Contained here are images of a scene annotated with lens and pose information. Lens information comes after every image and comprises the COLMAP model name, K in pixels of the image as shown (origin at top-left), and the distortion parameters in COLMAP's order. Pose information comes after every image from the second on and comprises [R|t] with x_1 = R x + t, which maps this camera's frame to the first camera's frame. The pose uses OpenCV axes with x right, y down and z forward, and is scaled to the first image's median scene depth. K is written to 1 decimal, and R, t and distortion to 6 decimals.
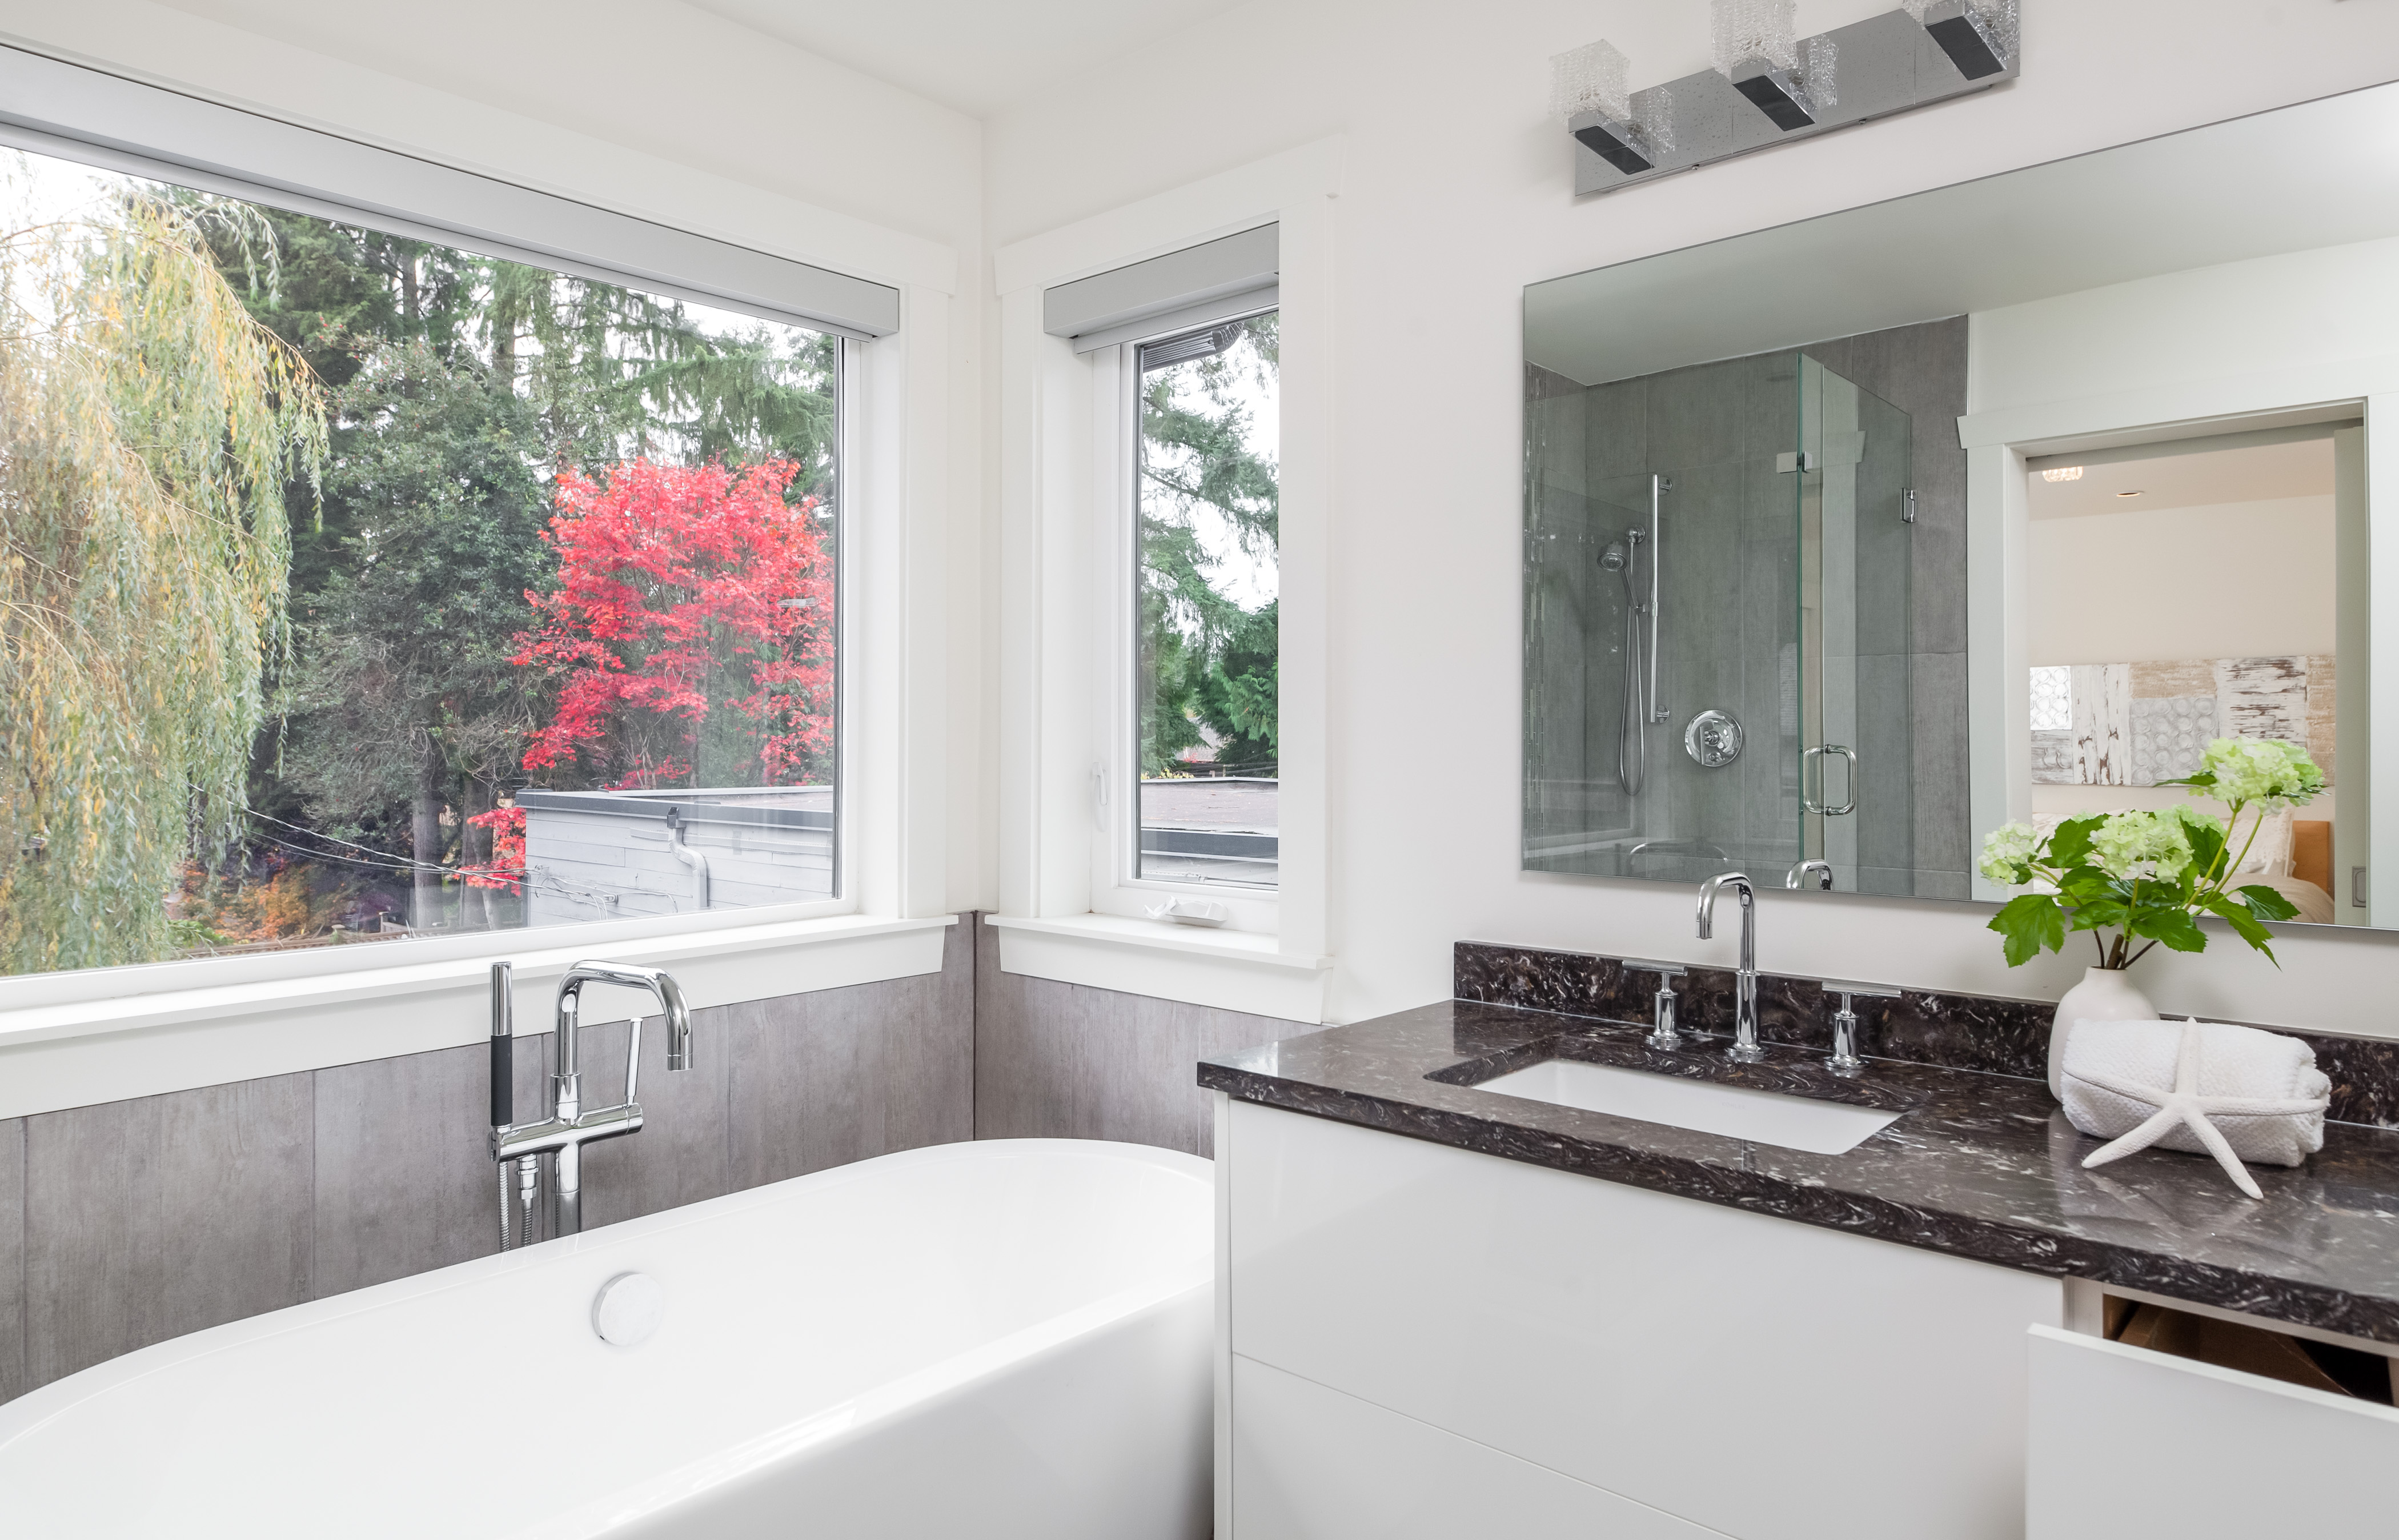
lens RADIAL K [[1462.2, 0, 1152.6], [0, 1462.2, 724.3], [0, 0, 1]] dist [0.004642, 0.001729]
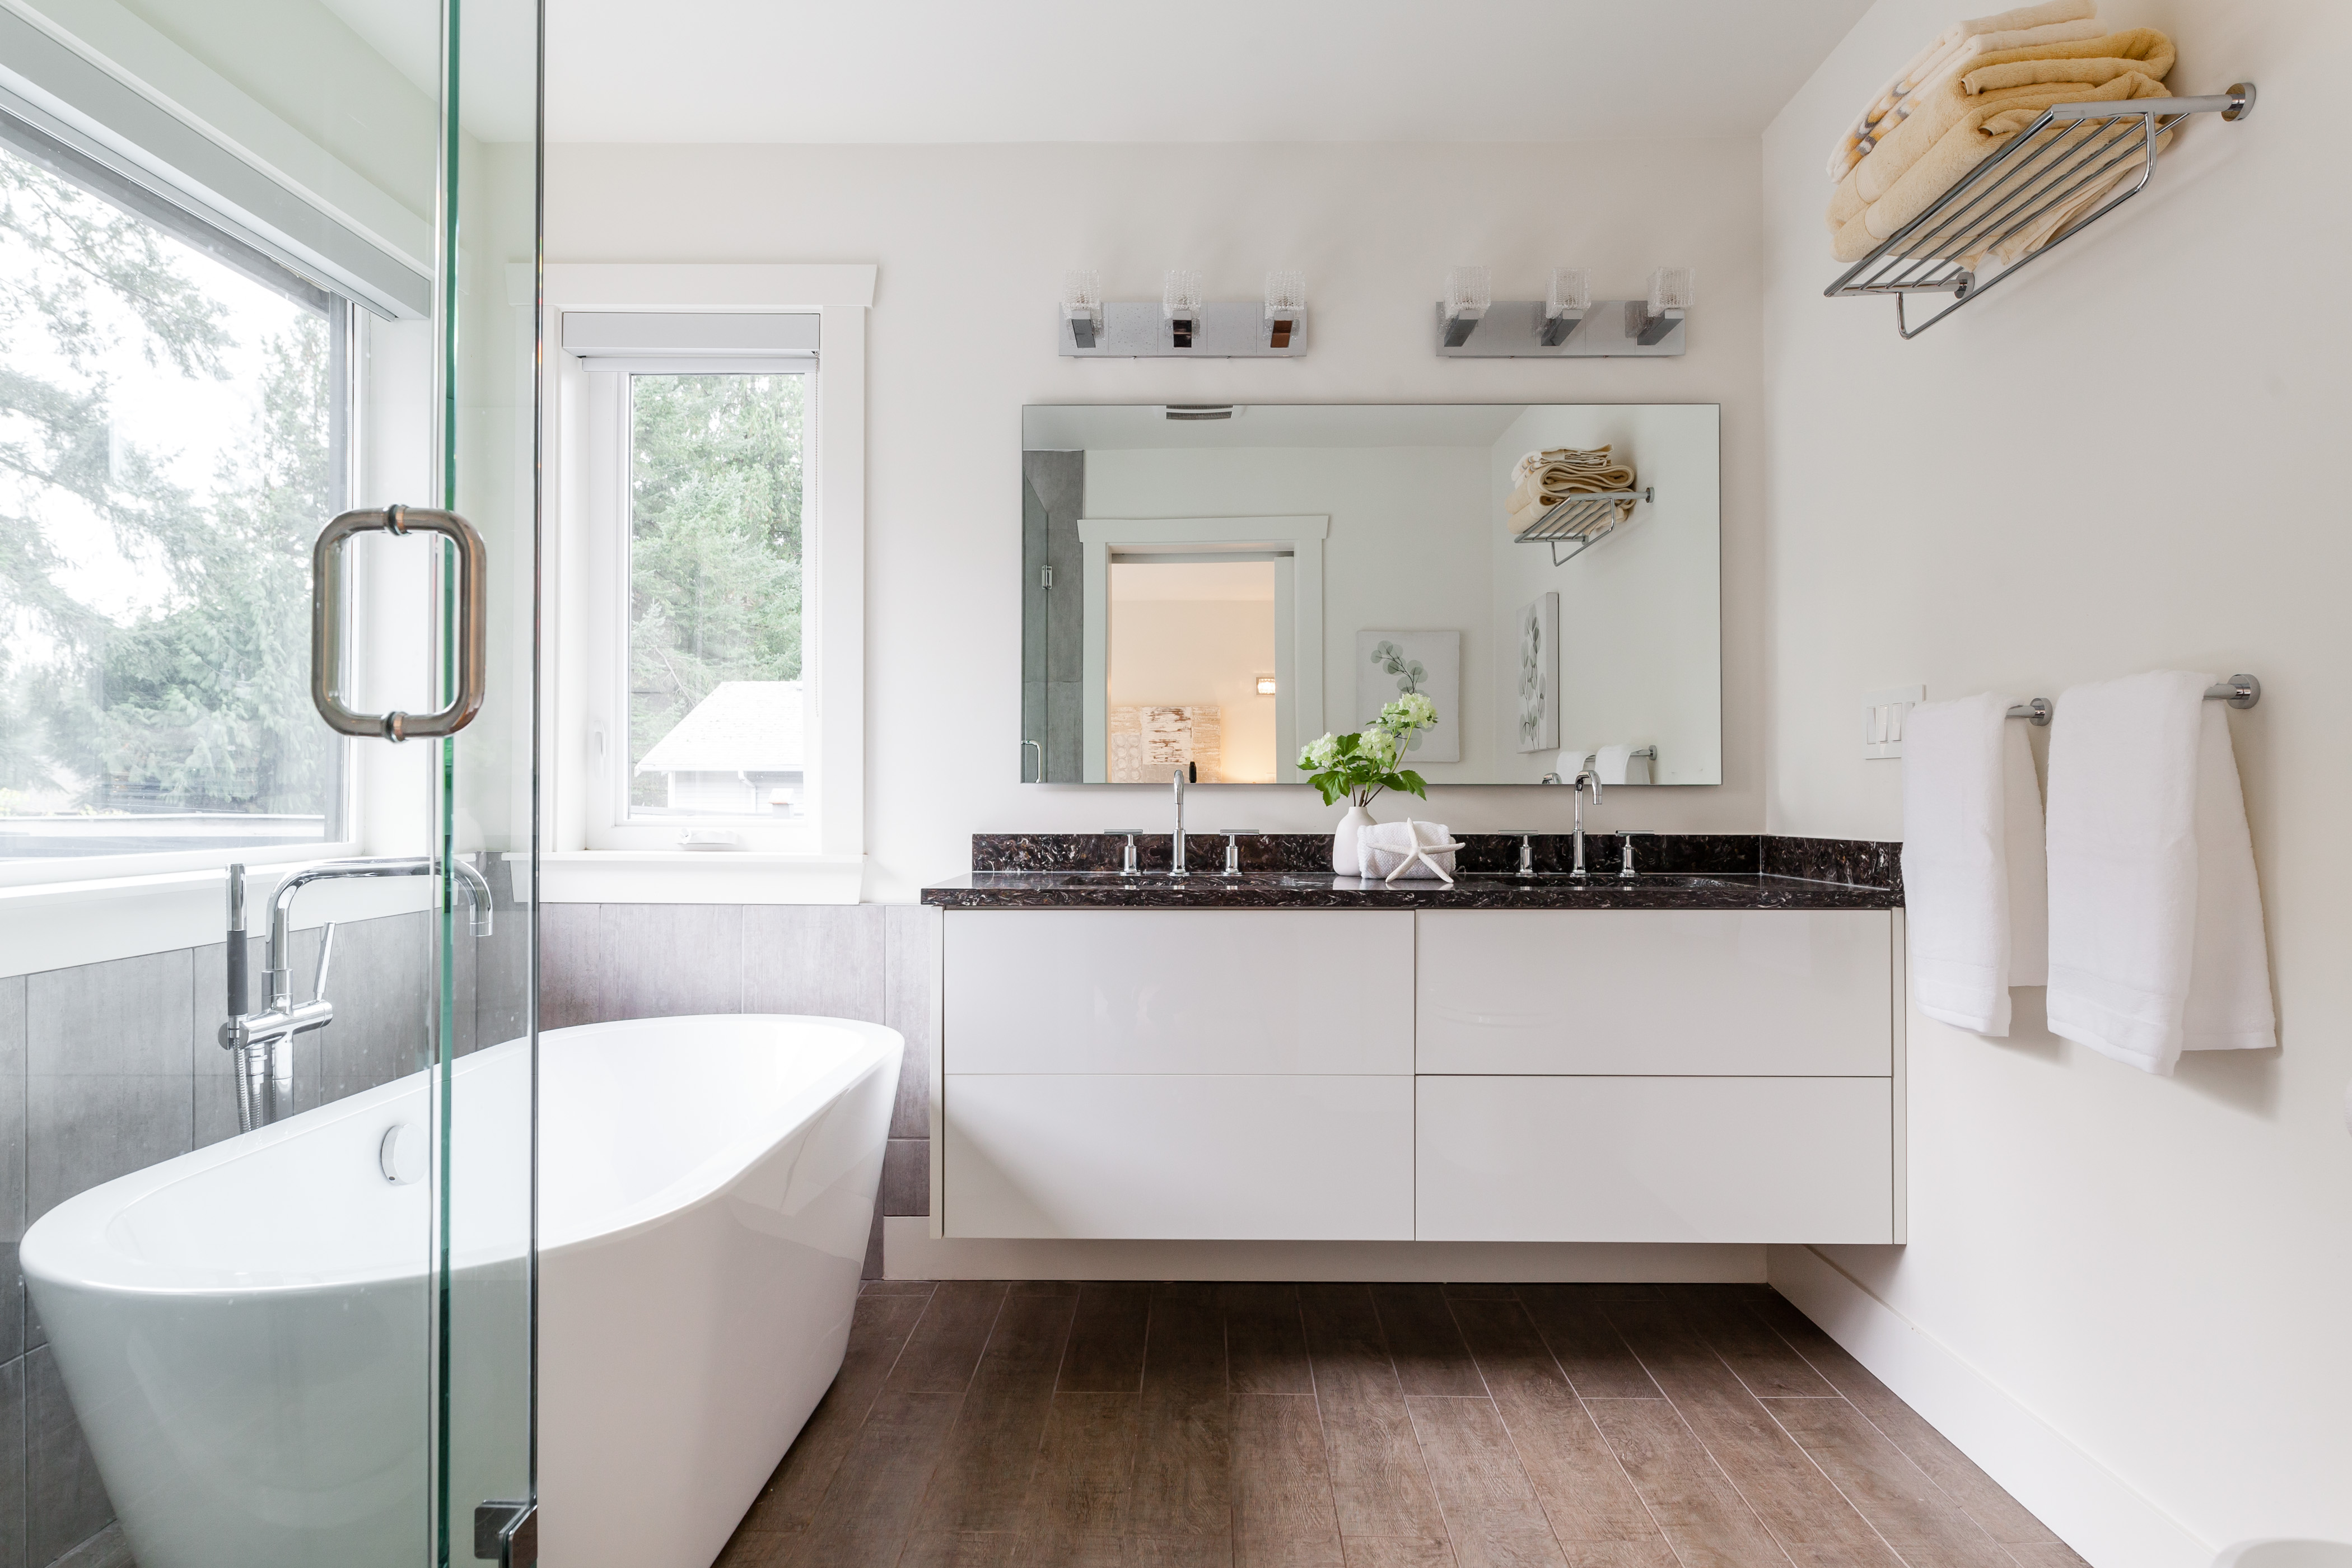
lens RADIAL K [[1434.2, 0, 1184.5], [0, 1434.2, 760.9], [0, 0, 1]] dist [-0.002176, -0.000206]
pose [[0.740926, 0.016817, 0.671376, -0.504724], [-0.009132, 0.999846, -0.014966, 0.077609], [-0.671525, 0.004958, 0.740966, -0.185836]]
